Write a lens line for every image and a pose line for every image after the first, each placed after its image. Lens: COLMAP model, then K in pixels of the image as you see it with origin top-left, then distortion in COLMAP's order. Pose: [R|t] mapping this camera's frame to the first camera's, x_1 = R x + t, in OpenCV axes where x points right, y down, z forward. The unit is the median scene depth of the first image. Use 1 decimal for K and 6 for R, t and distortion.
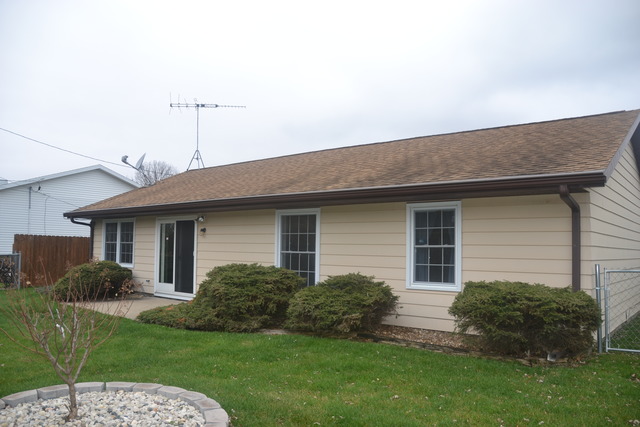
lens RADIAL K [[508.3, 0, 322.0], [0, 508.3, 220.4], [0, 0, 1]] dist [-0.161456, 0.136629]
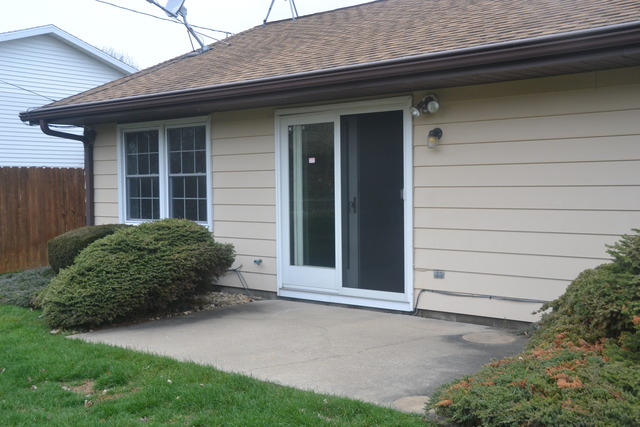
lens RADIAL K [[720.6, 0, 320.0], [0, 720.6, 213.5], [0, 0, 1]] dist [0.006473, 0.012050]
pose [[0.999433, -0.031153, 0.012736, -0.285581], [0.029759, 0.994751, 0.097906, 0.020267], [-0.015720, -0.097472, 0.995114, 0.367199]]
